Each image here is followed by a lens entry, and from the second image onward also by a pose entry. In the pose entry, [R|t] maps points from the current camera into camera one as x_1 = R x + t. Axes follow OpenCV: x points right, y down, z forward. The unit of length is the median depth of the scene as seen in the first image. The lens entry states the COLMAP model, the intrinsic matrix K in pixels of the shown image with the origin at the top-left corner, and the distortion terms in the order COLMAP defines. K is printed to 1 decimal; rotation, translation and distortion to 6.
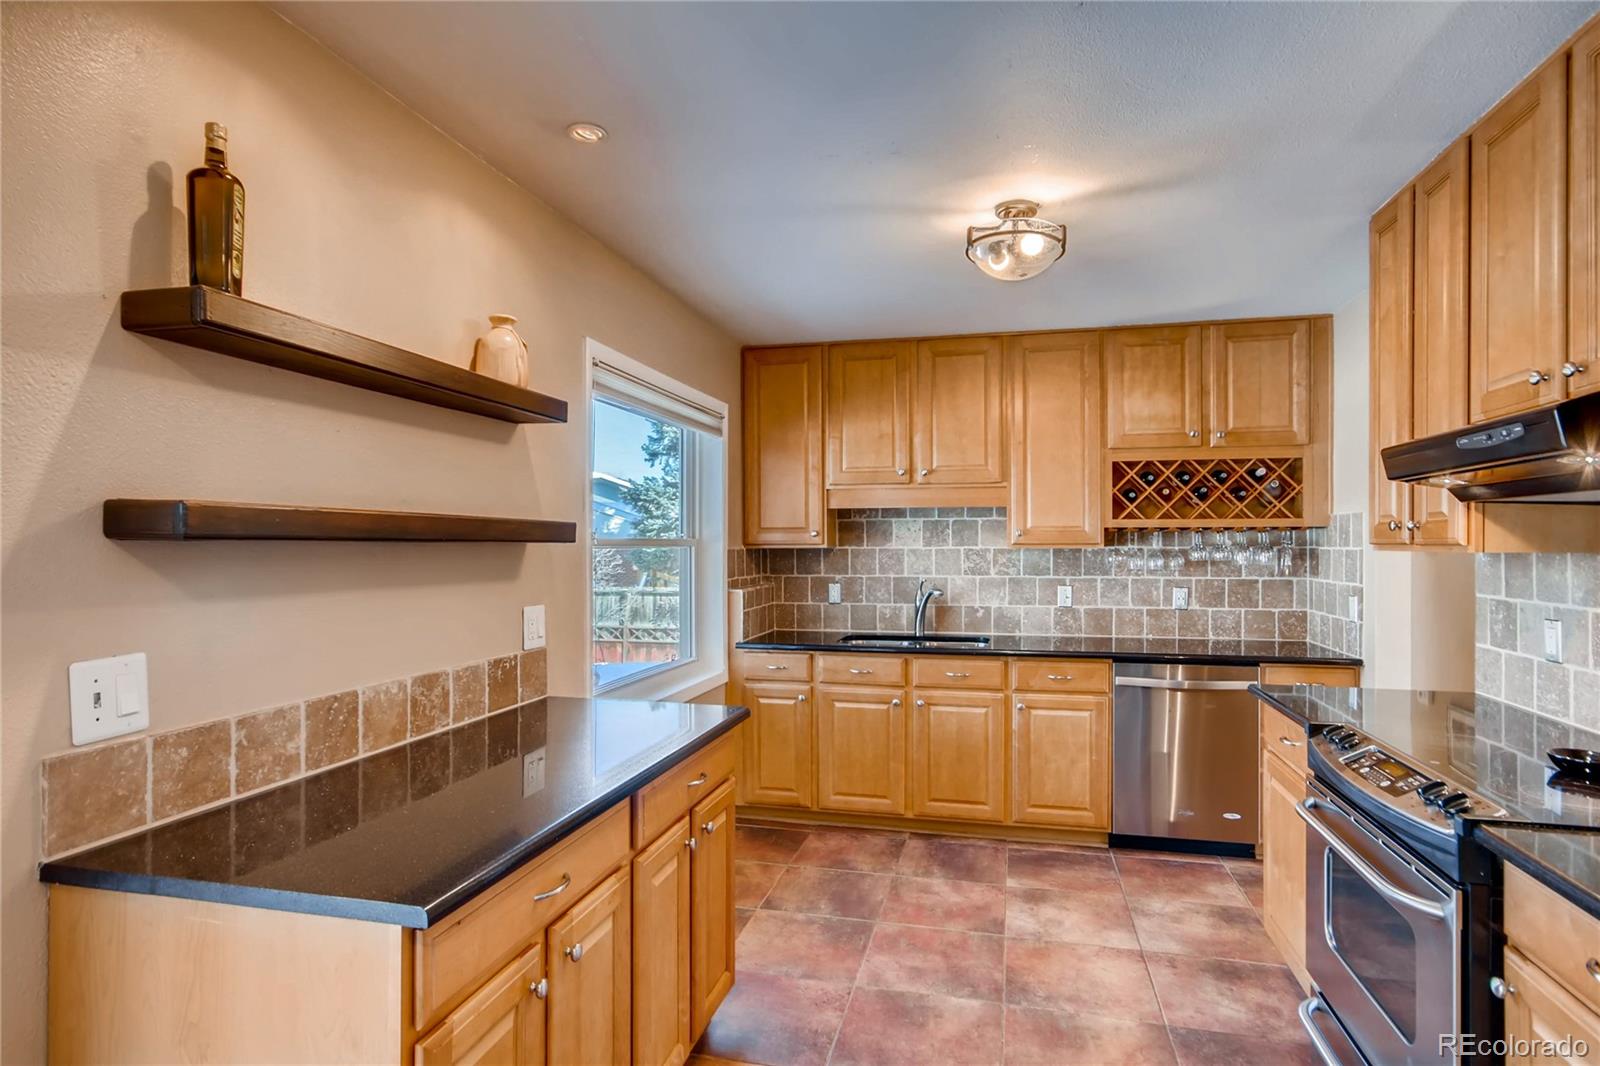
lens RADIAL K [[852.7, 0, 806.2], [0, 852.7, 546.1], [0, 0, 1]] dist [-0.024146, 0.027976]
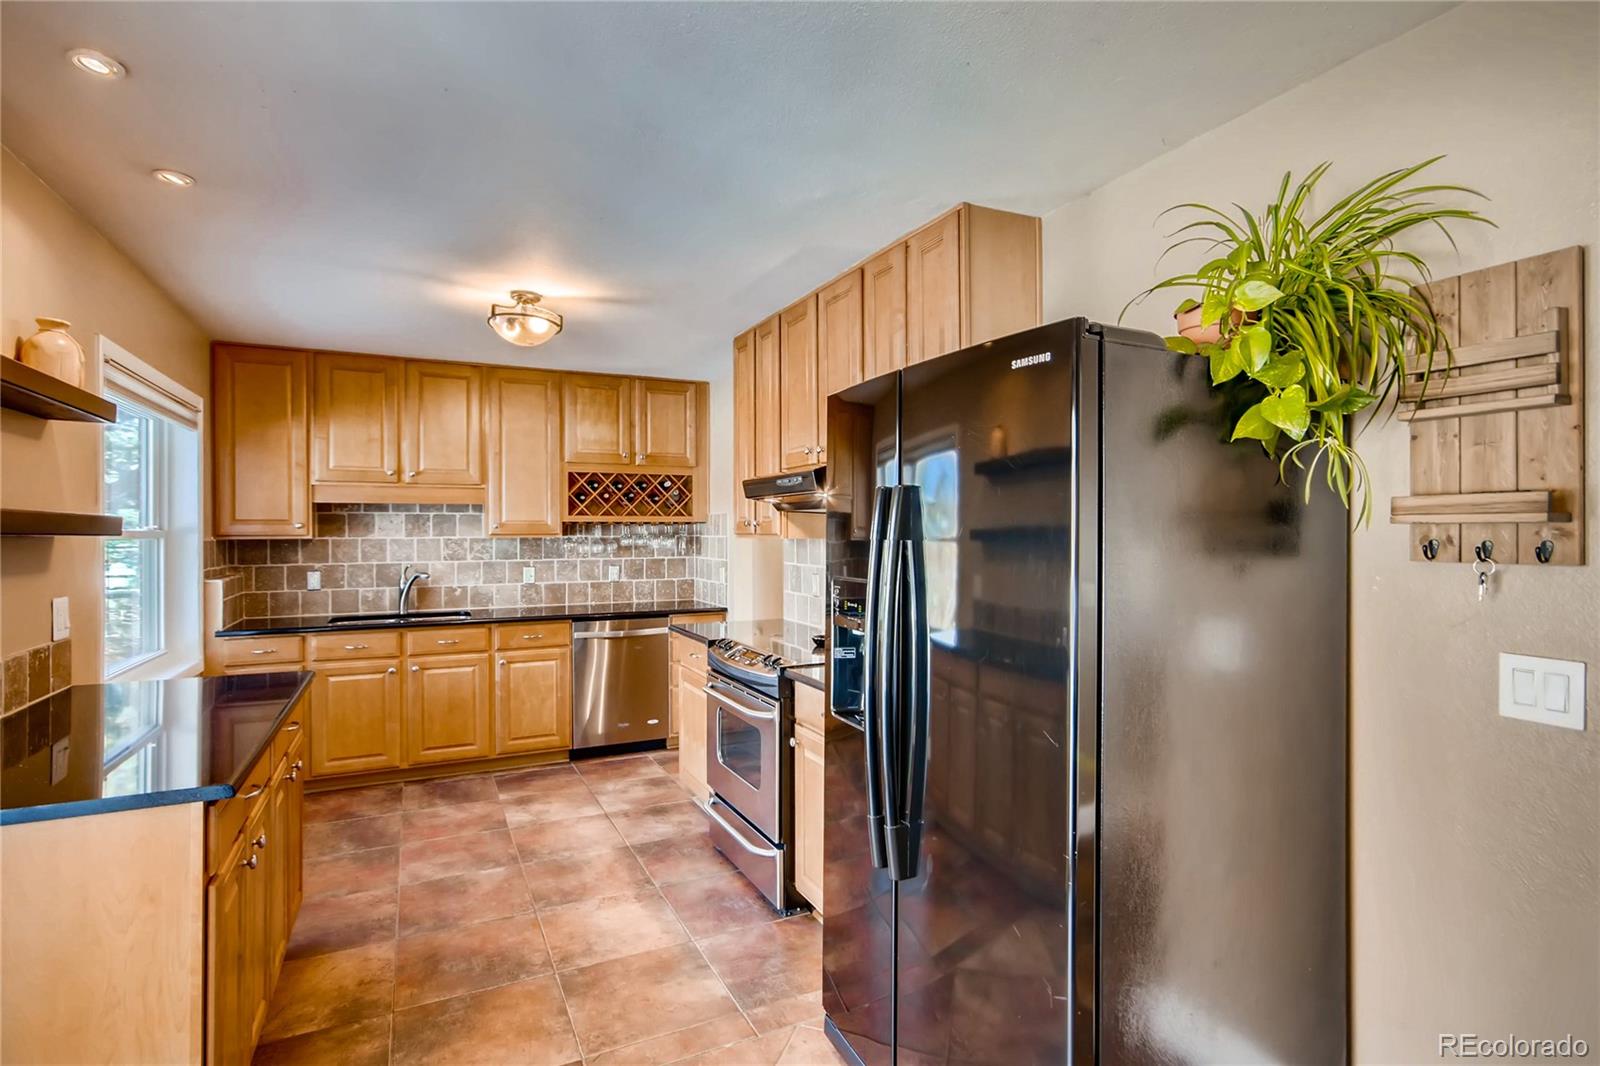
lens RADIAL K [[792.8, 0, 800.0], [0, 792.8, 533.0], [0, 0, 1]] dist [0.000659, 0.000020]
pose [[0.771710, -0.003106, 0.635967, -0.239571], [0.004314, 0.999991, -0.000351, -0.003580], [-0.635959, 0.003015, 0.771717, -0.300051]]
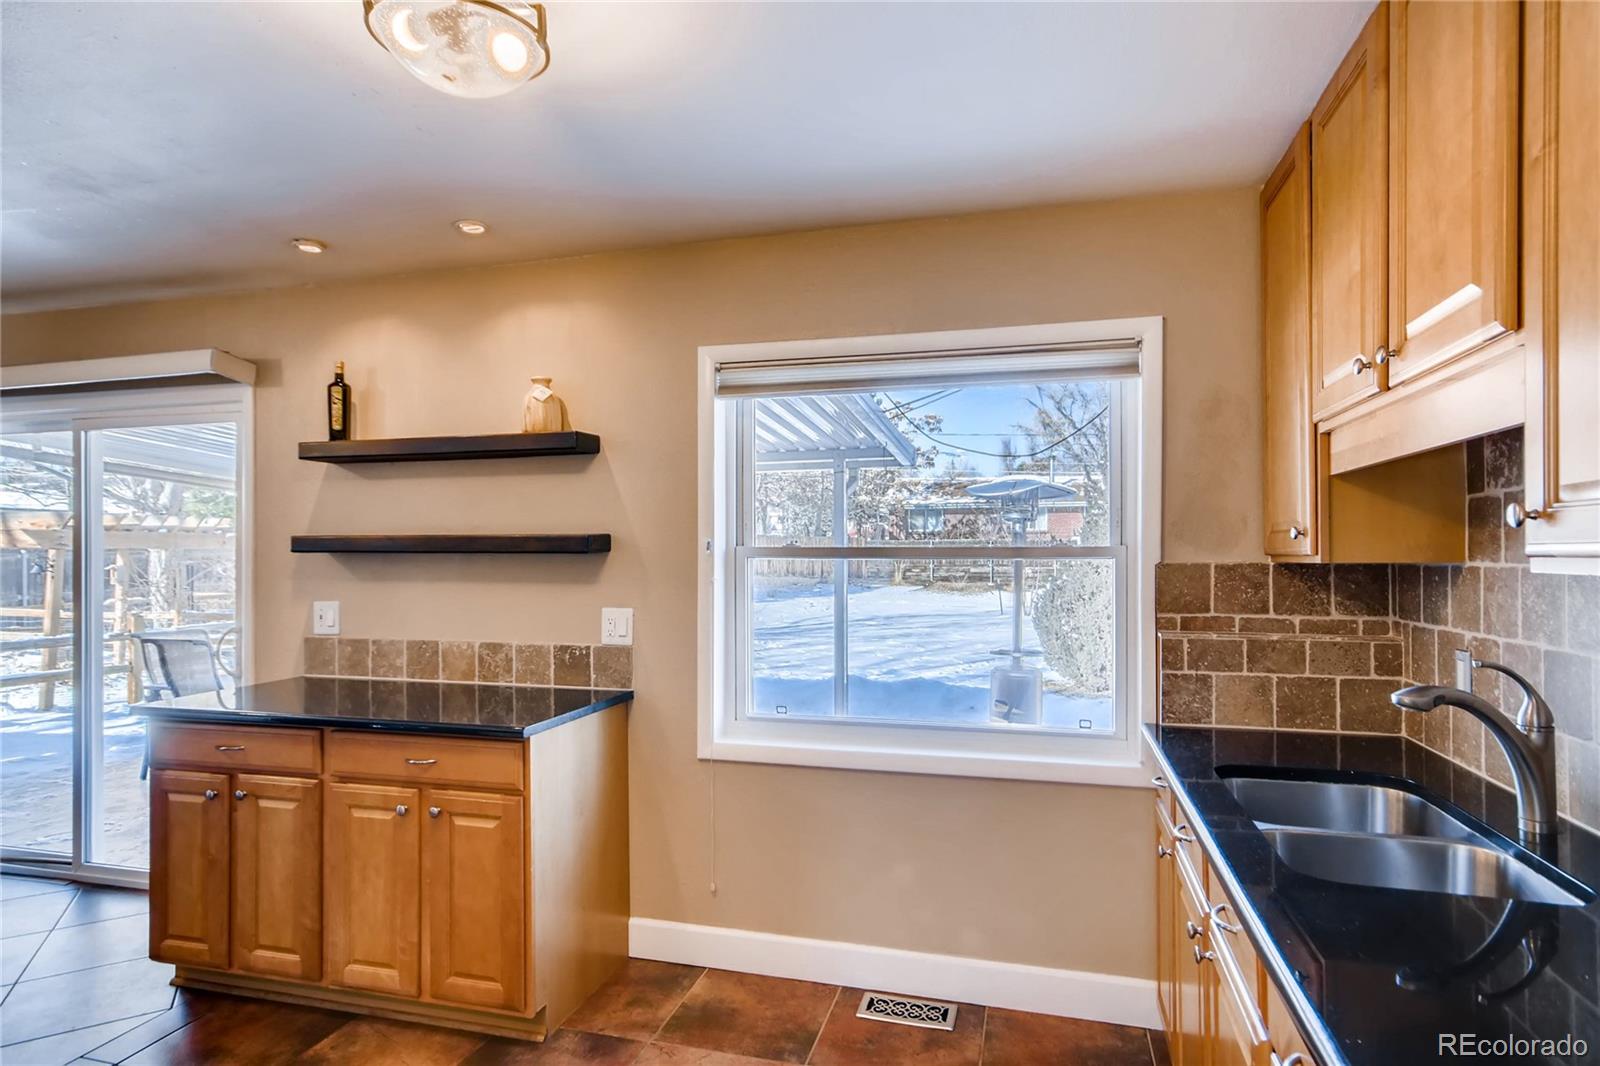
lens RADIAL K [[852.7, 0, 806.2], [0, 852.7, 546.1], [0, 0, 1]] dist [-0.024146, 0.027976]
pose [[-0.024033, -0.006642, -0.999689, 0.826719], [-0.001721, 0.999977, -0.006603, -0.006392], [0.999710, 0.001562, -0.024044, 1.282142]]
